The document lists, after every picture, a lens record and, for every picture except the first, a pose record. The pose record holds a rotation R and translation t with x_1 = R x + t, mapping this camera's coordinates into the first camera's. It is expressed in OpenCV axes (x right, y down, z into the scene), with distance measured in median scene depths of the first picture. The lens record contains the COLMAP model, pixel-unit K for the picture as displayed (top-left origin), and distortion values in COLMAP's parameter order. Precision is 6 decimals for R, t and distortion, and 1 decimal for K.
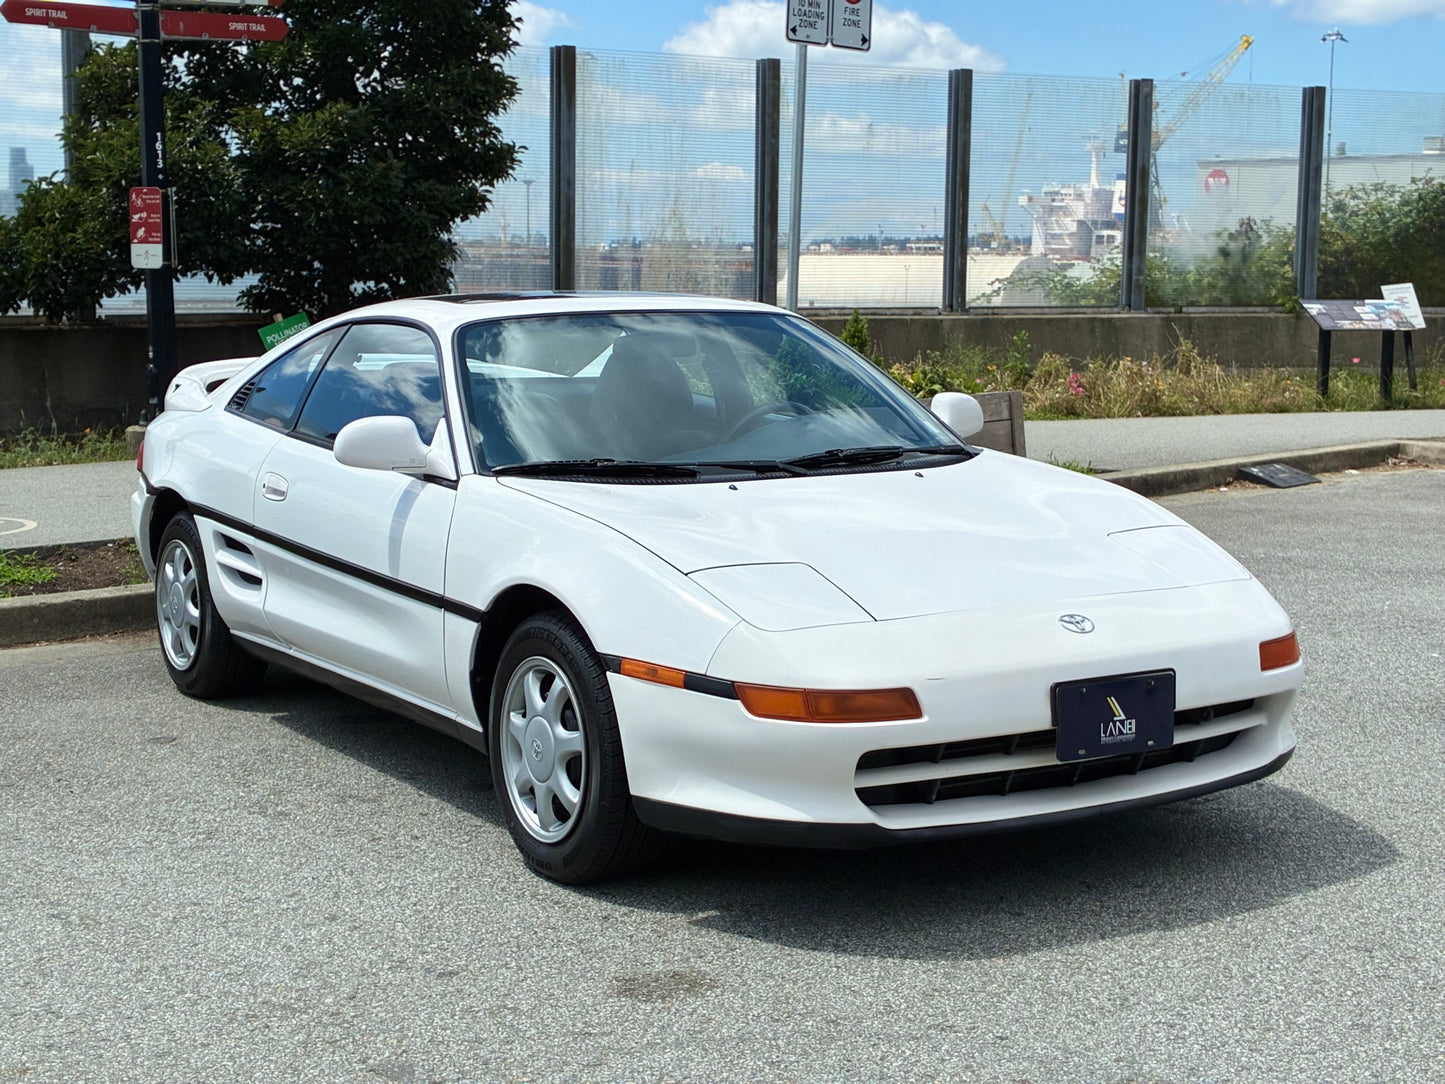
lens RADIAL K [[2223.5, 0, 722.5], [0, 2223.5, 542.0], [0, 0, 1]] dist [0.265864, -1.489955]
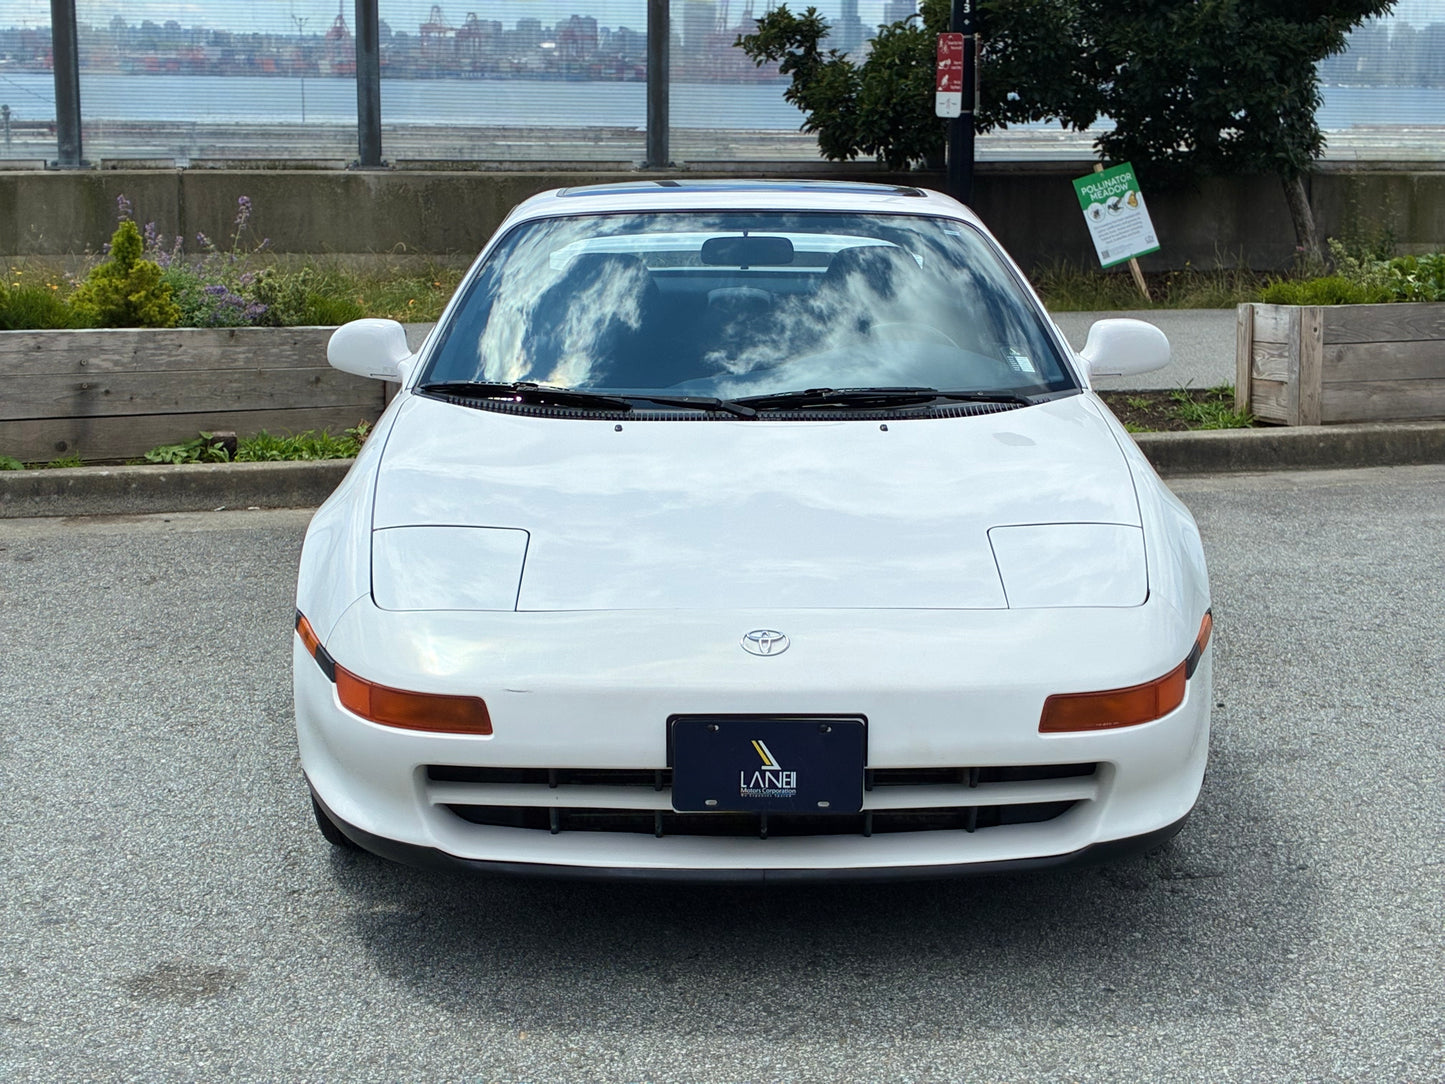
lens RADIAL K [[2198.8, 0, 722.5], [0, 2198.8, 542.0], [0, 0, 1]] dist [0.258522, -1.345733]
pose [[0.849924, 0.109830, -0.515331, 0.502219], [-0.068379, 0.992755, 0.098805, -0.069999], [0.522449, -0.048739, 0.851277, 0.292500]]
